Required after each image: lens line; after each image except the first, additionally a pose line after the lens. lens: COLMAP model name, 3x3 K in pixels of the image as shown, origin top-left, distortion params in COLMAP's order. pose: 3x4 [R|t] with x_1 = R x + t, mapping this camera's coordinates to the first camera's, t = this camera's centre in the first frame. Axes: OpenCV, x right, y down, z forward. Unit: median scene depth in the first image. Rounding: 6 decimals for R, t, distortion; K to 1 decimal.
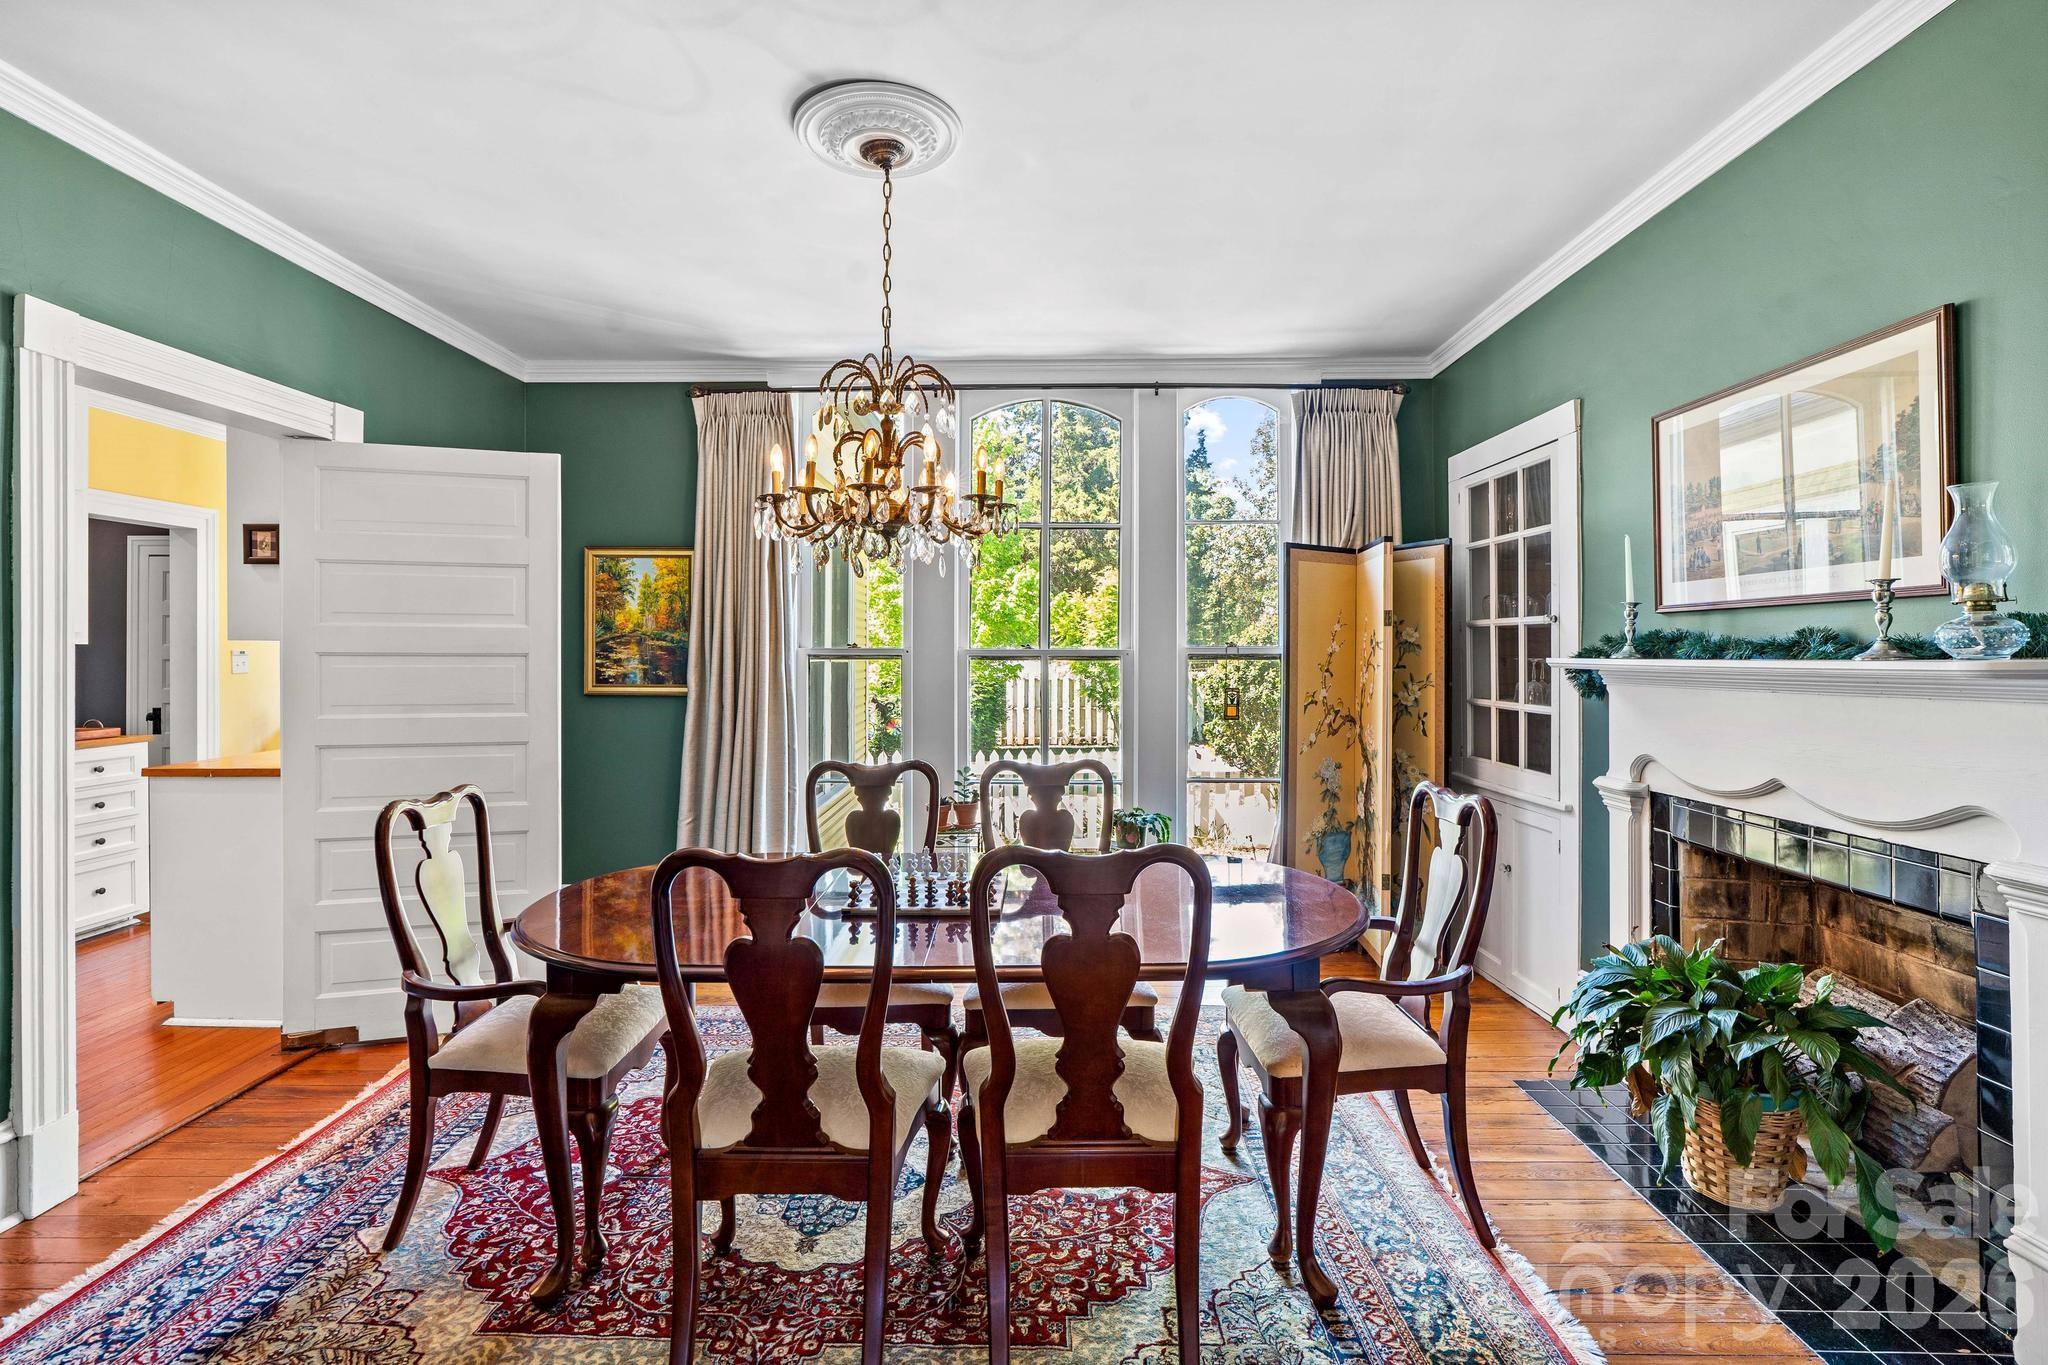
lens RADIAL K [[944.9, 0, 1017.6], [0, 944.9, 651.5], [0, 0, 1]] dist [-0.006867, 0.003867]
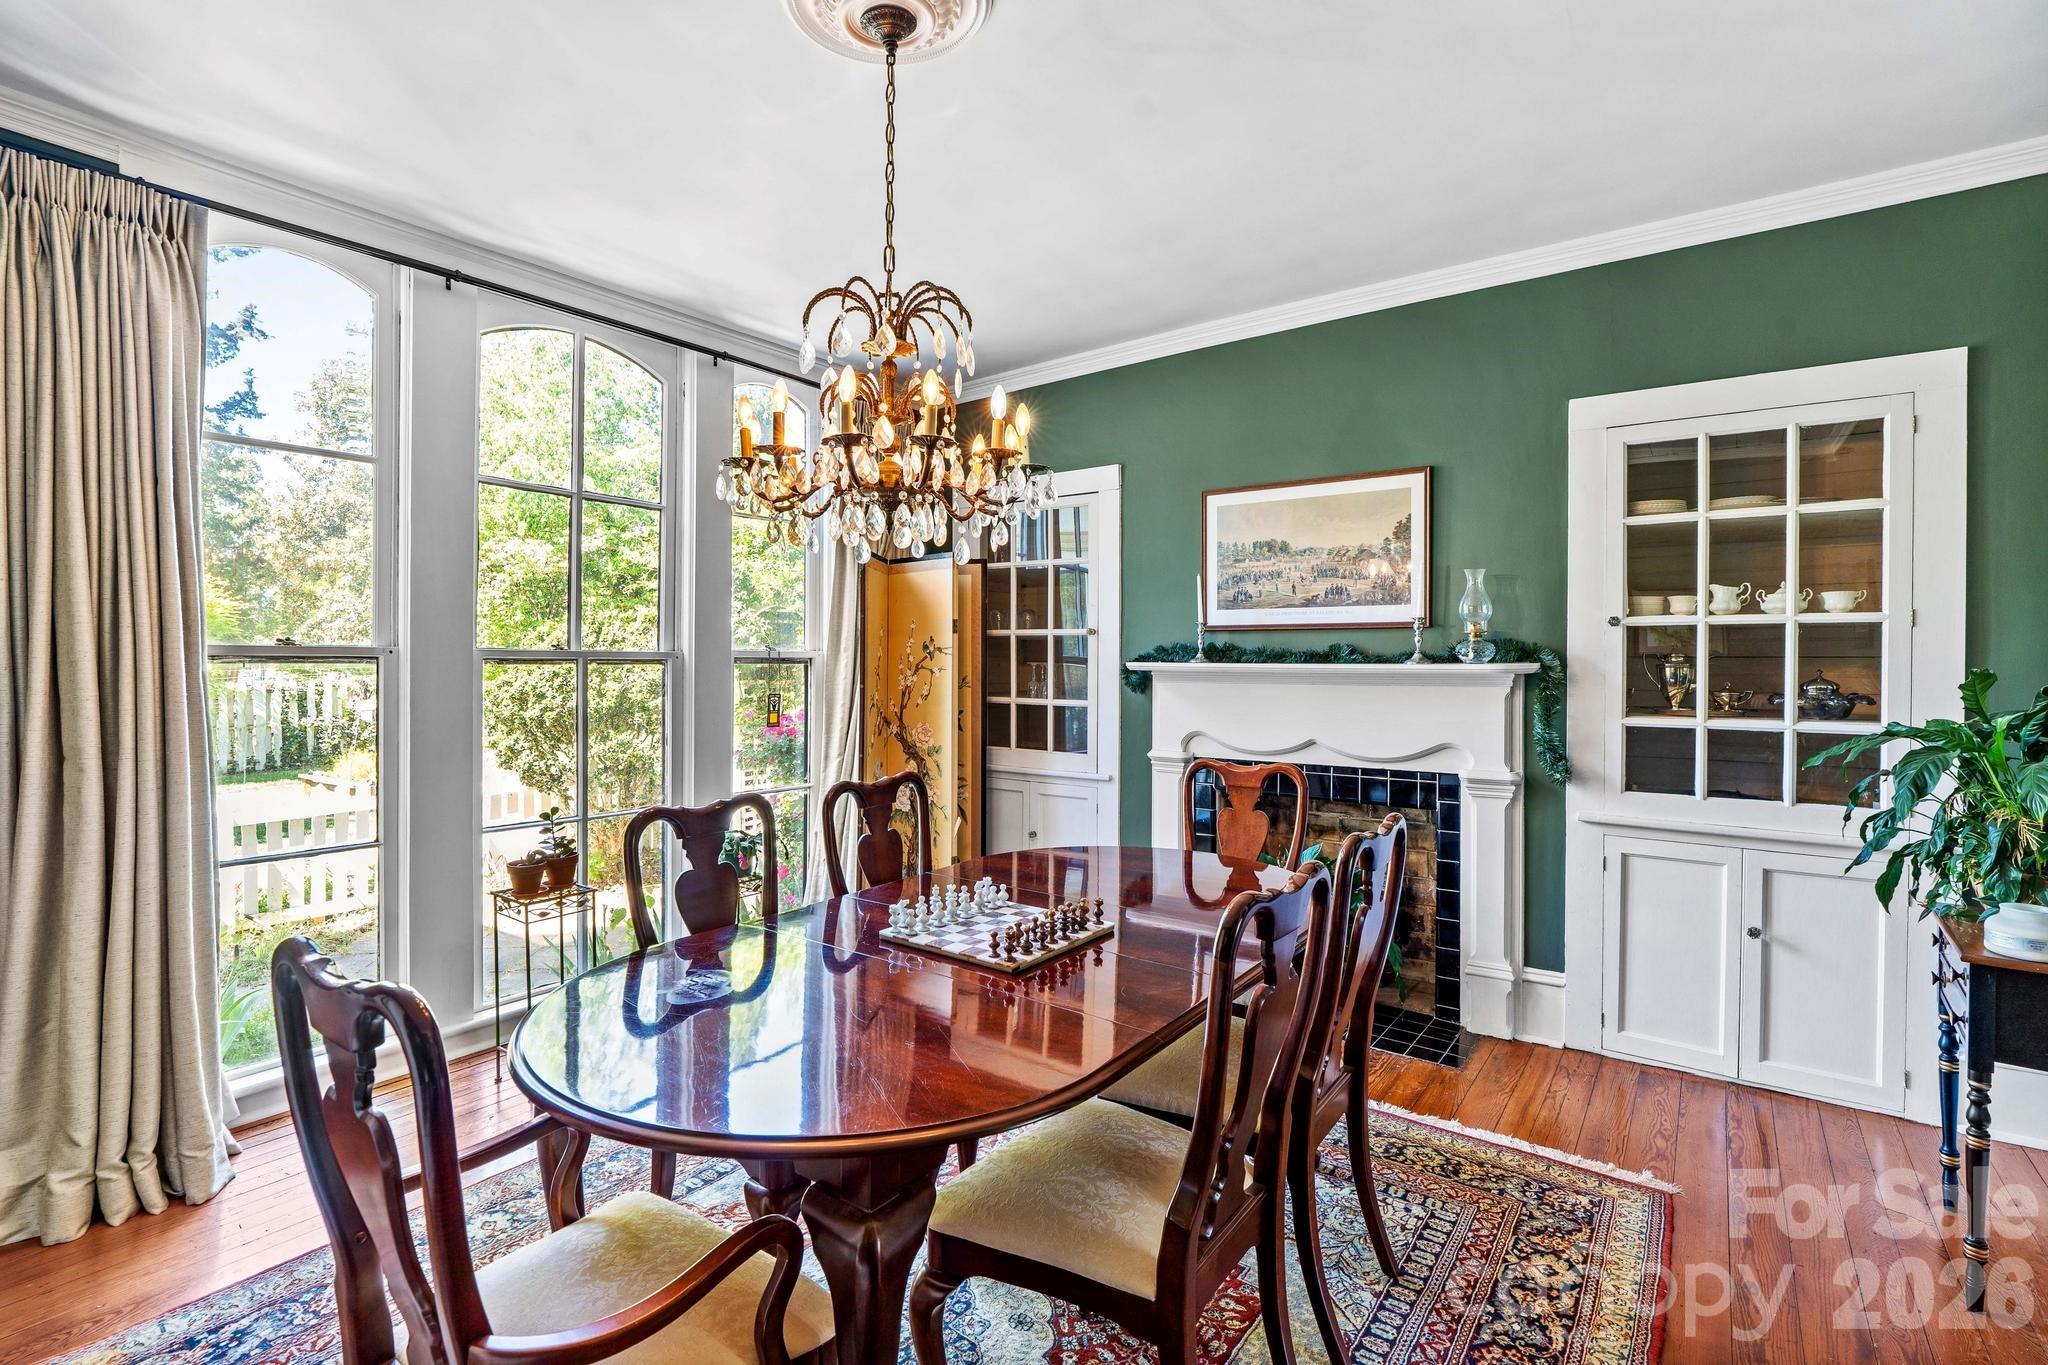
lens RADIAL K [[944.9, 0, 1019.2], [0, 944.9, 676.1], [0, 0, 1]] dist [-0.006867, 0.003867]
pose [[0.596180, -0.008695, 0.802804, -0.592058], [-0.007370, 0.999840, 0.016302, 0.005826], [-0.802817, -0.015635, 0.596020, 0.353277]]
